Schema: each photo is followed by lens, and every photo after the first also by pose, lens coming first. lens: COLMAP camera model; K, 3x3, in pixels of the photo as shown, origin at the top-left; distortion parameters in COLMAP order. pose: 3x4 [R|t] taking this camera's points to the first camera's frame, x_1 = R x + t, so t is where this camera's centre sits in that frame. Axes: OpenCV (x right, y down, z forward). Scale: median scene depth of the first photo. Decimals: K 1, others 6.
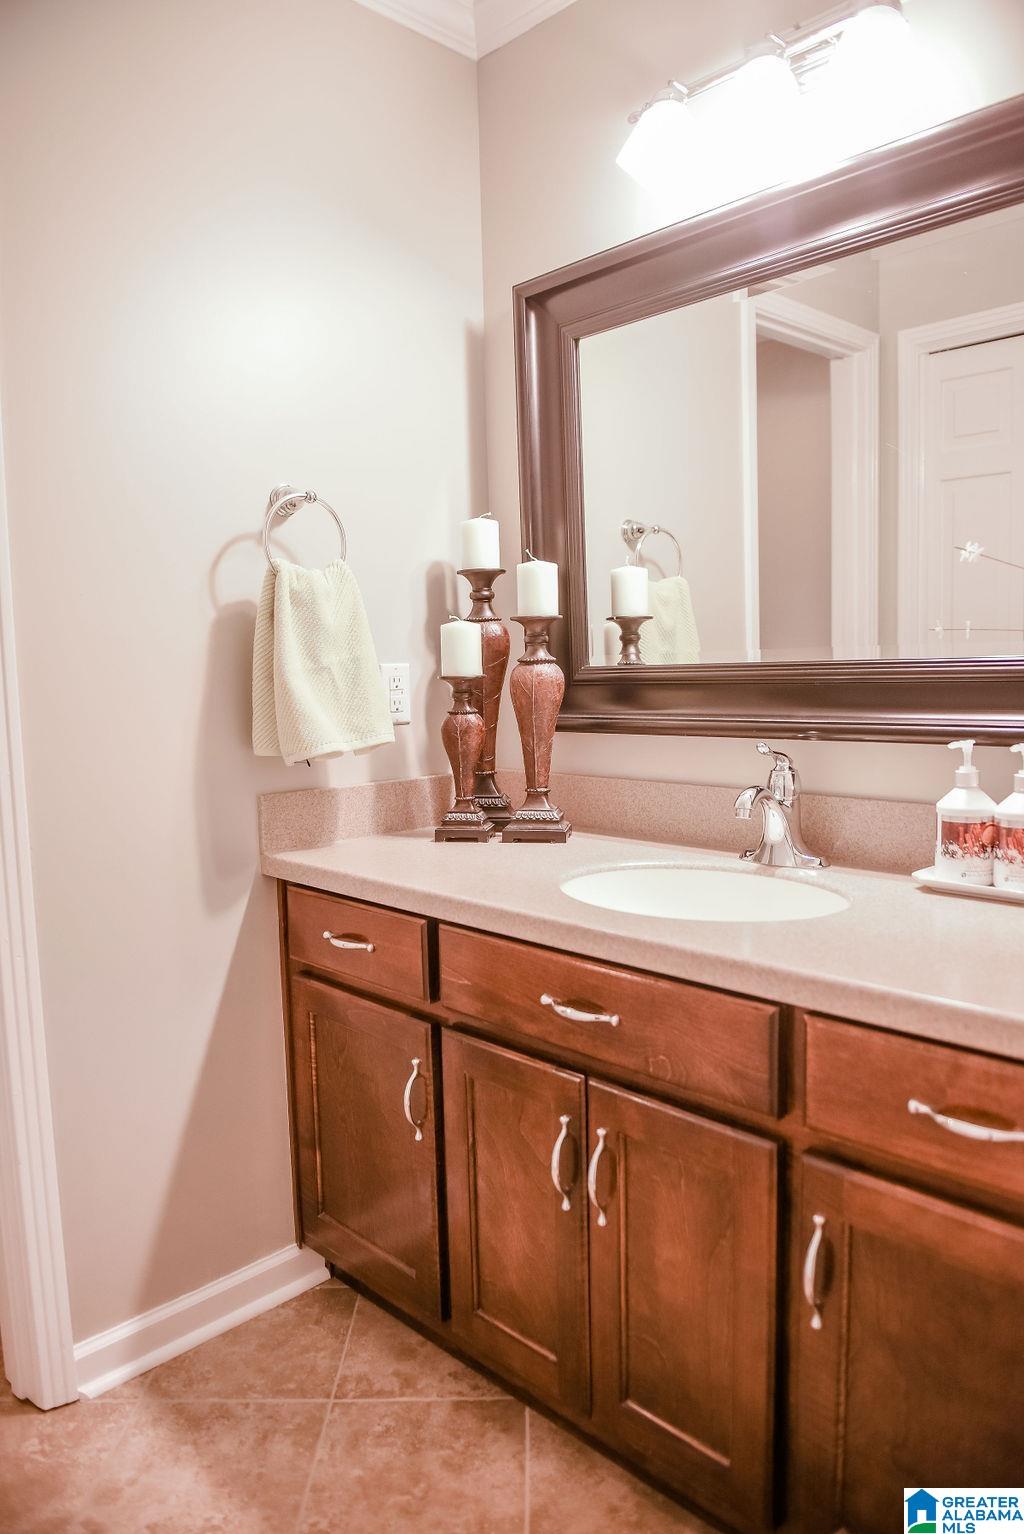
lens RADIAL K [[1096.2, 0, 500.2], [0, 1096.2, 756.3], [0, 0, 1]] dist [-0.052828, -0.002467]
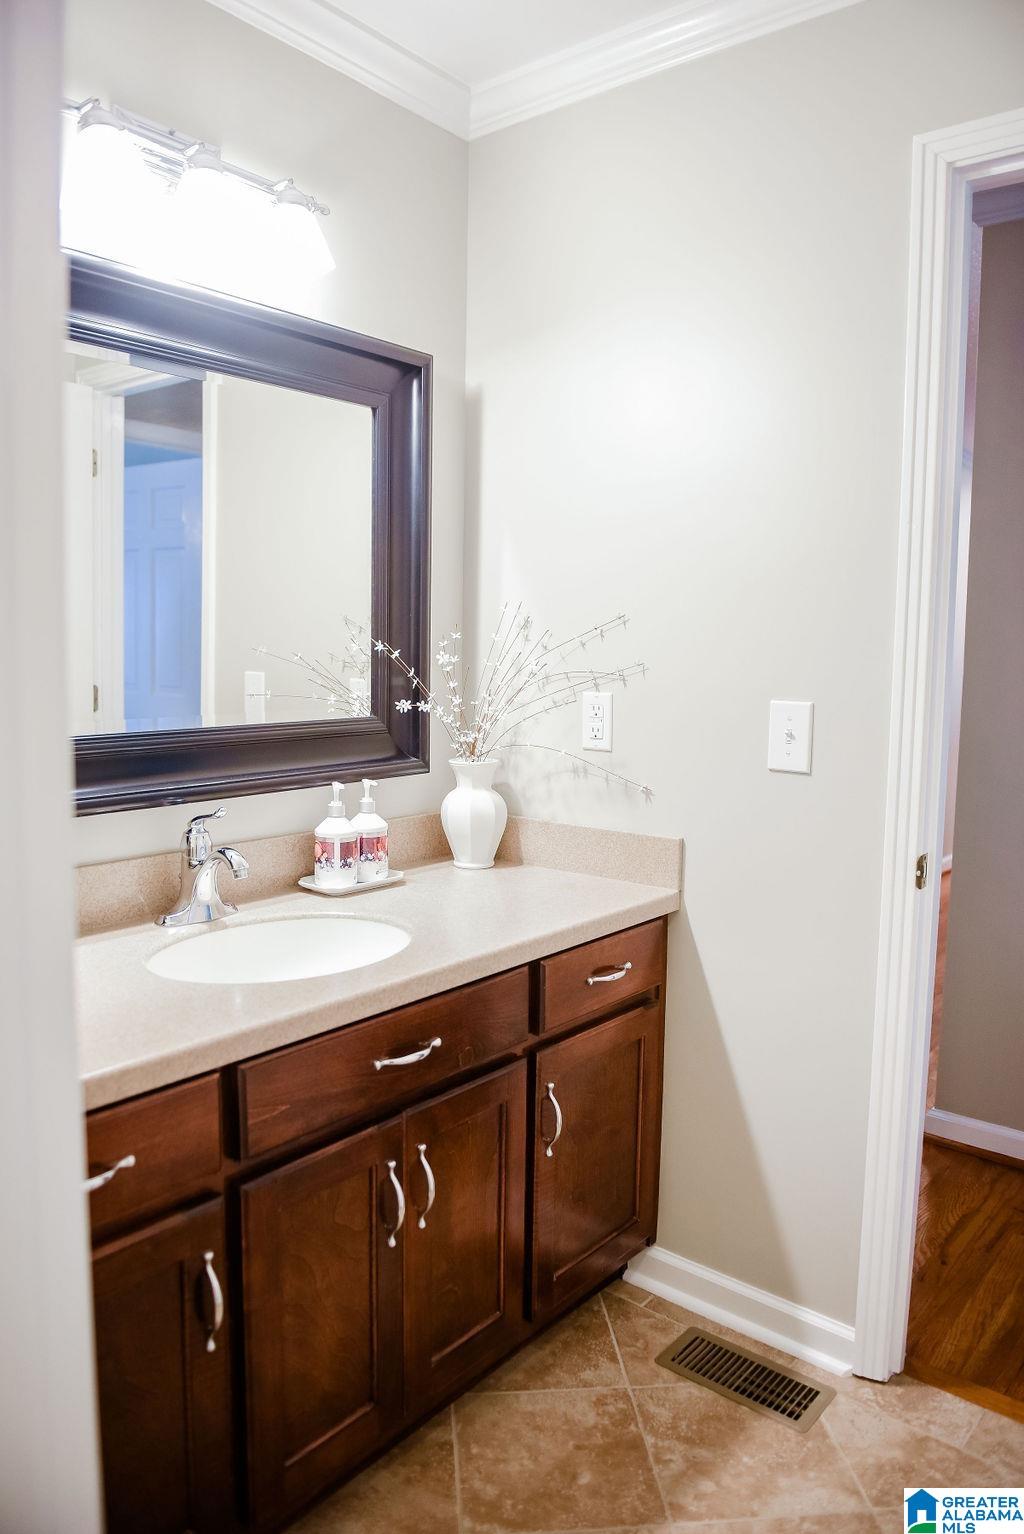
lens RADIAL K [[1096.2, 0, 500.2], [0, 1096.2, 756.3], [0, 0, 1]] dist [-0.052828, -0.002467]
pose [[-0.133772, -0.072499, 0.988357, -0.967607], [0.081183, 0.993167, 0.083840, -0.147283], [-0.987681, 0.091453, -0.126972, 0.966366]]
